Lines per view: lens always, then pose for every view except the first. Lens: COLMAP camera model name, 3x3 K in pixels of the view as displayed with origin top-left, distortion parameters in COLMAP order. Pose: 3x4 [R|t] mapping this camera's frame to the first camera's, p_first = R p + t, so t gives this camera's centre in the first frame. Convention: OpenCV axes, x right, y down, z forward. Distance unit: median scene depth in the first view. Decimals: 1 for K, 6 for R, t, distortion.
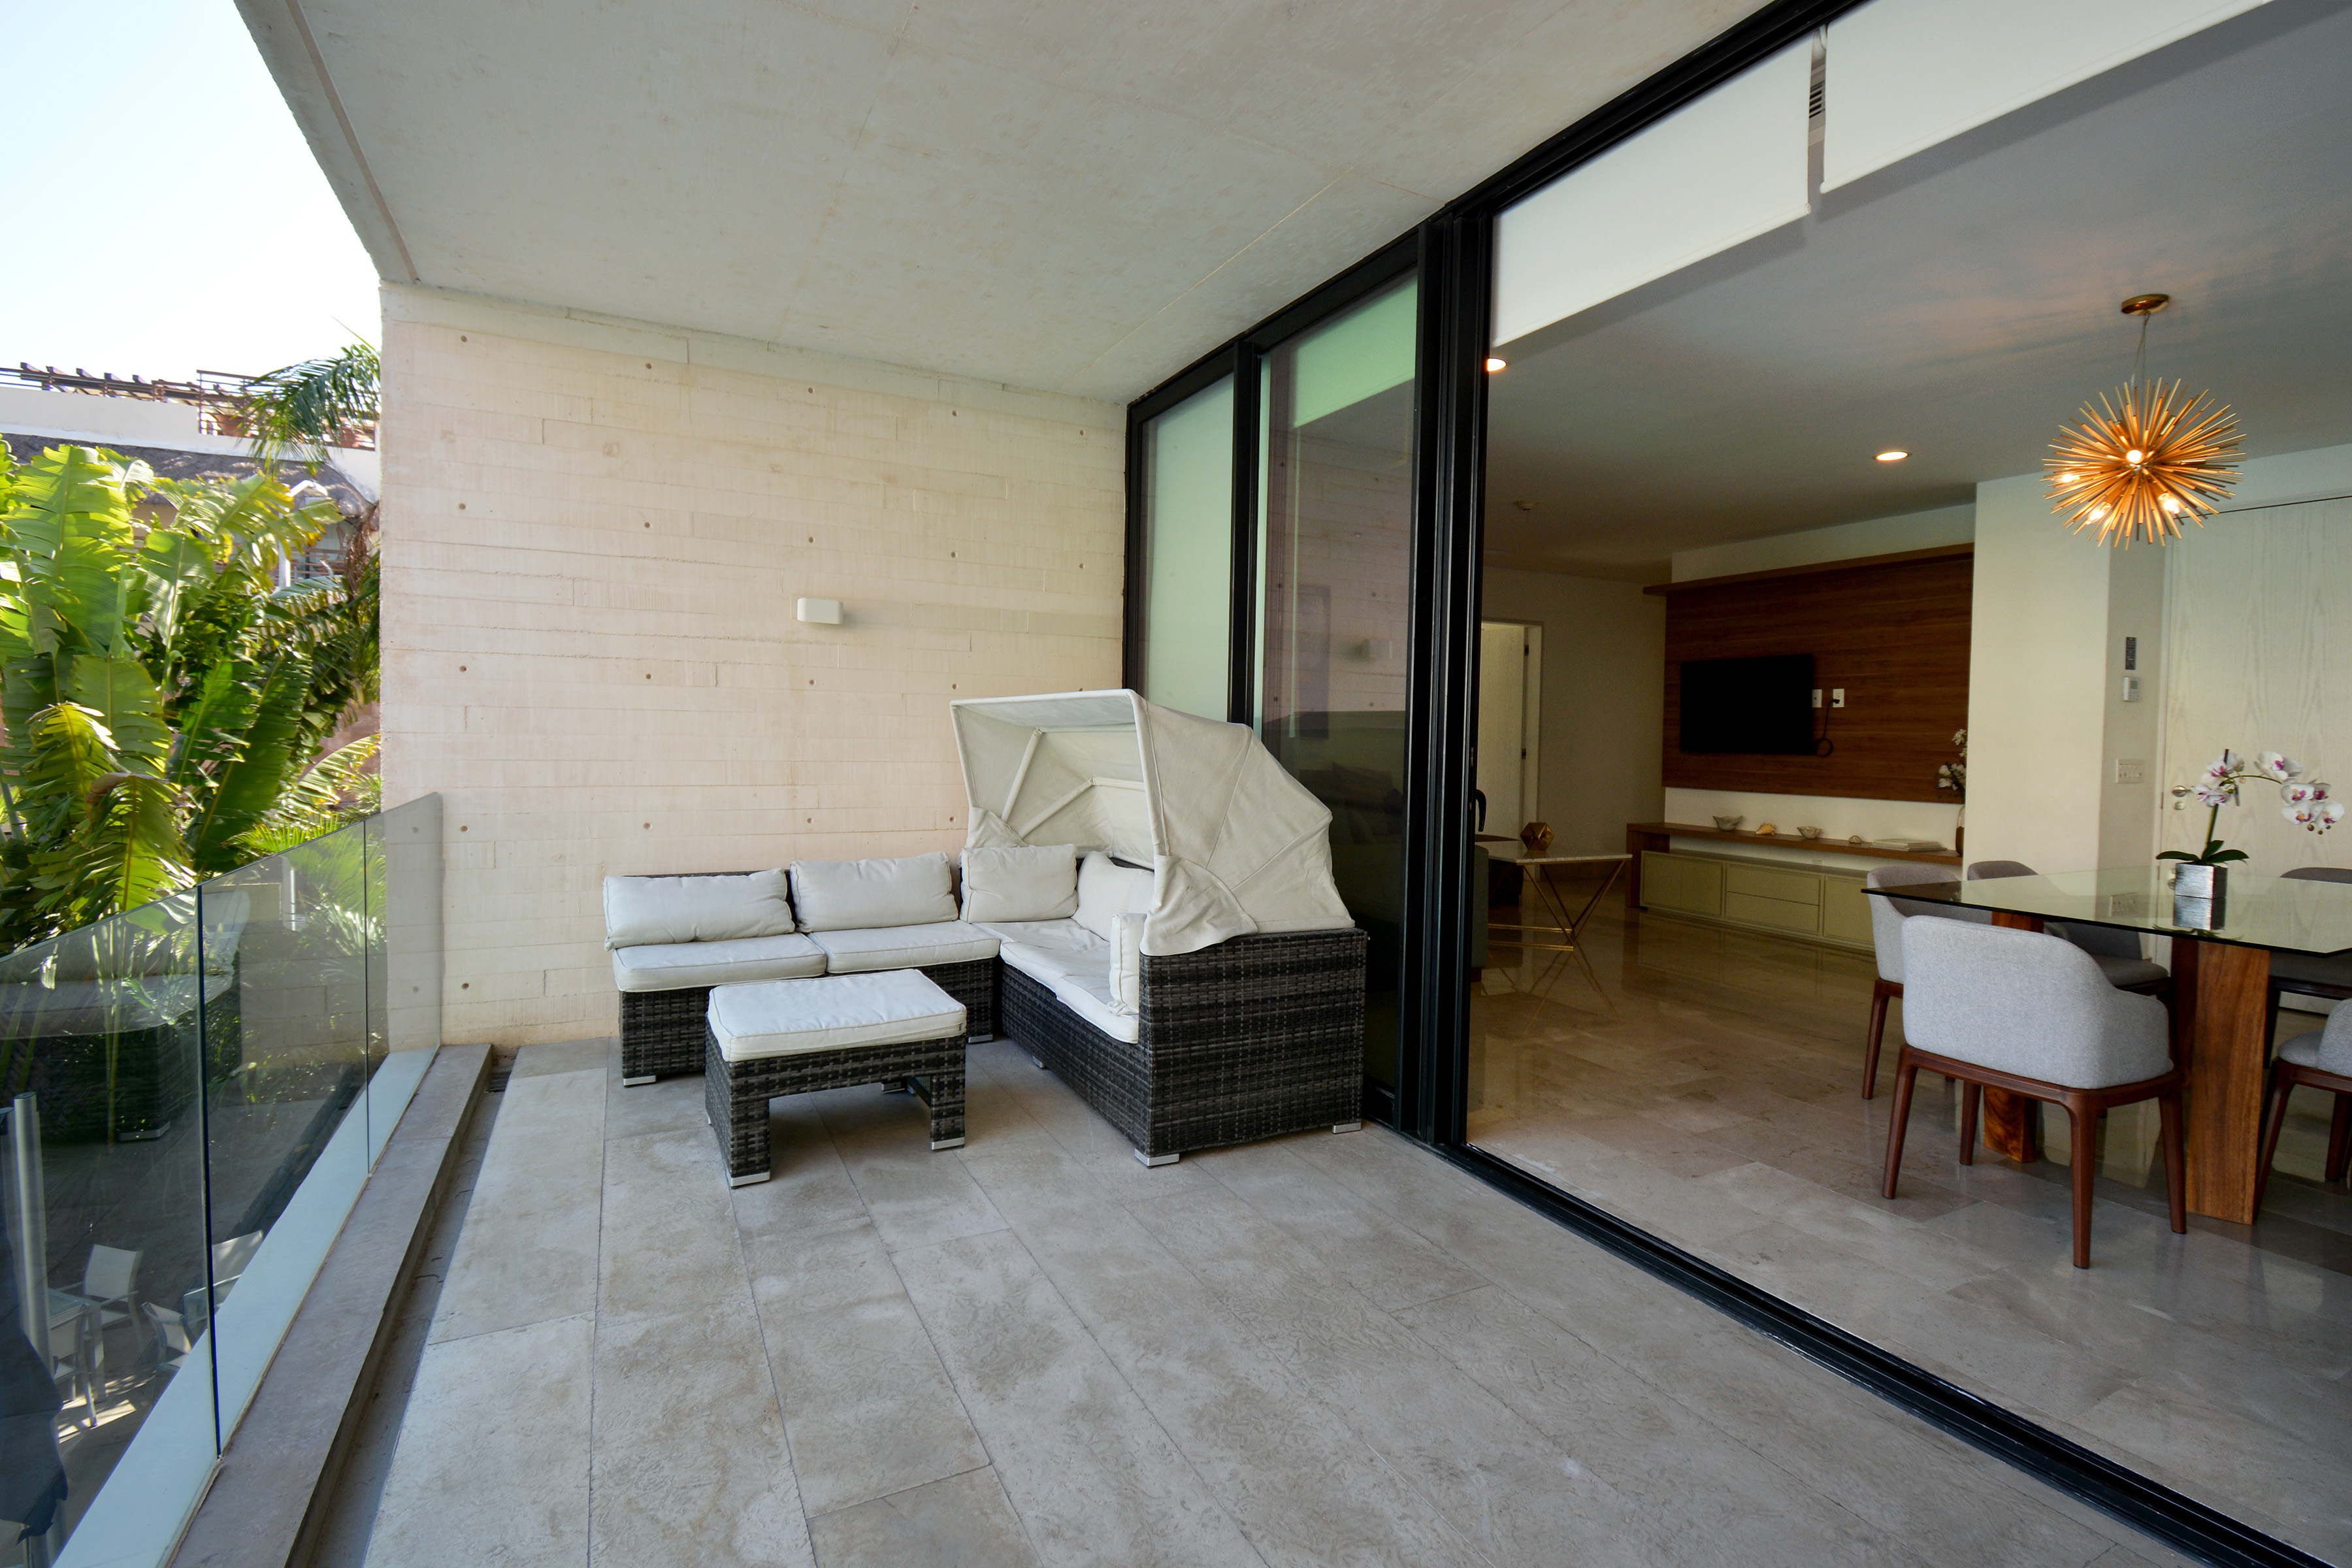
lens RADIAL K [[1078.6, 0, 1222.5], [0, 1078.6, 776.6], [0, 0, 1]] dist [-0.015969, -0.008835]
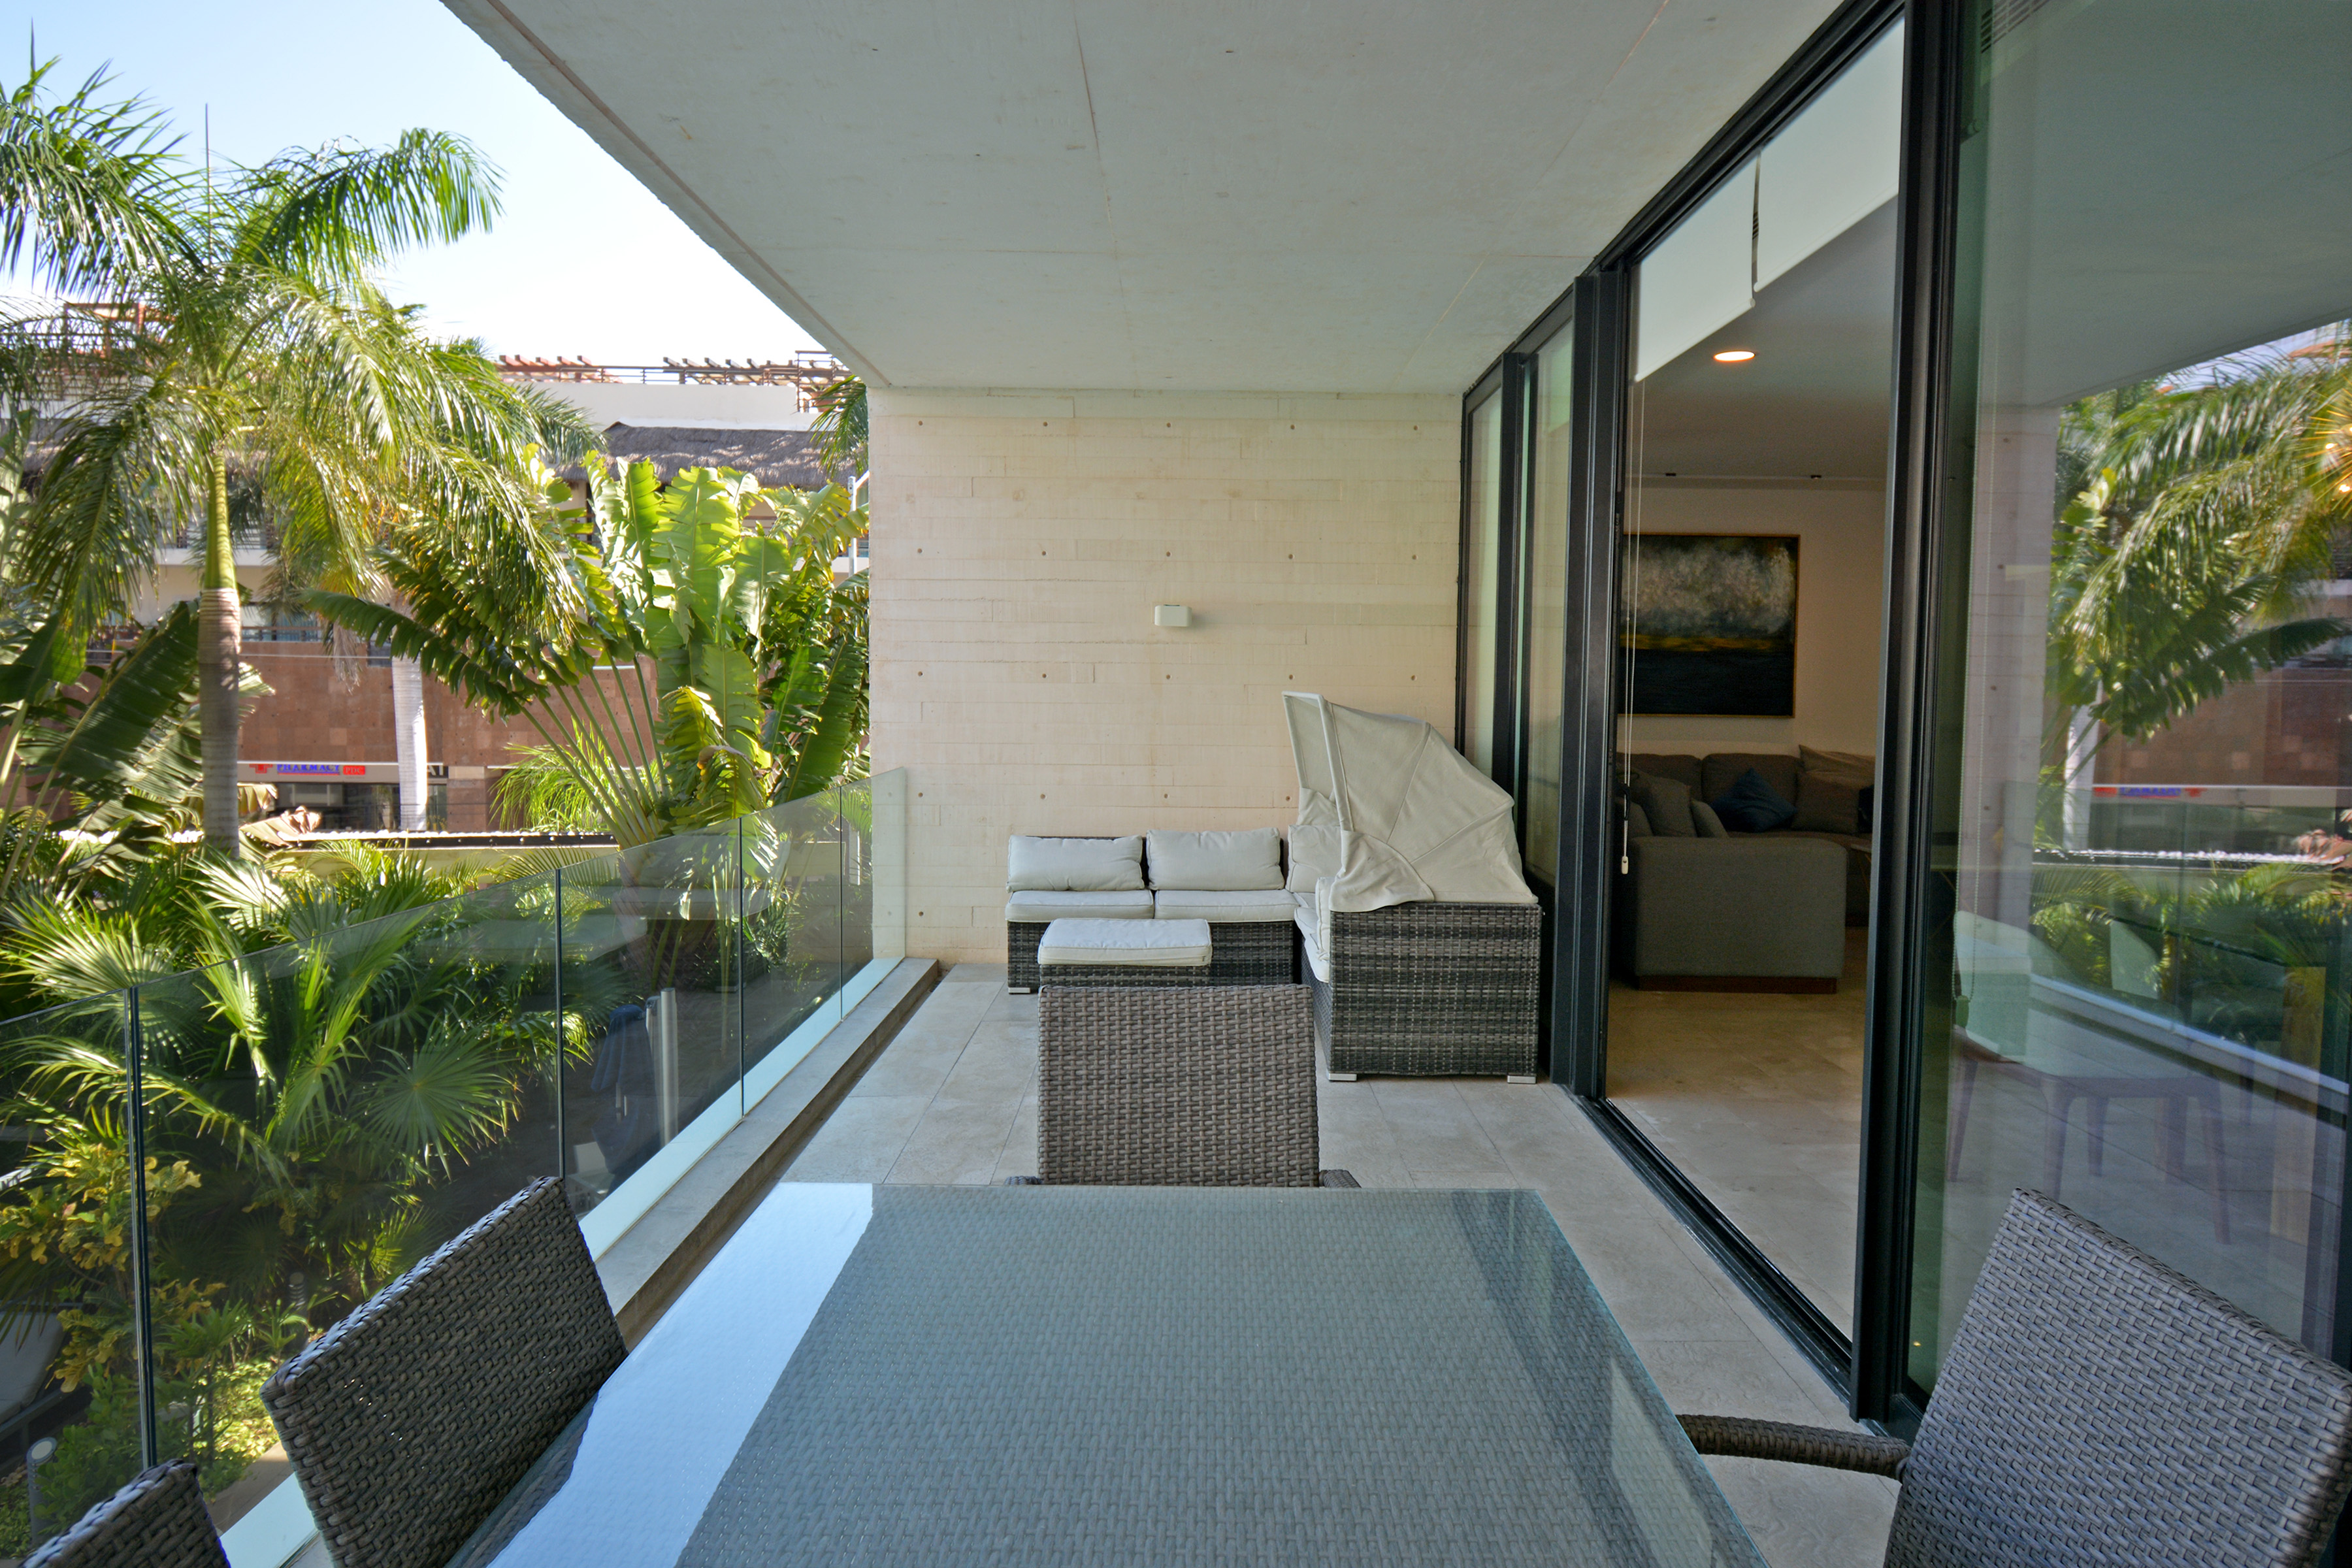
lens RADIAL K [[1429.6, 0, 1180.4], [0, 1429.6, 786.4], [0, 0, 1]] dist [-0.089668, -0.000738]
pose [[0.872464, 0.023440, -0.488115, 0.450472], [-0.010238, 0.999507, 0.029697, -0.018147], [0.488570, -0.020912, 0.872274, -0.398546]]
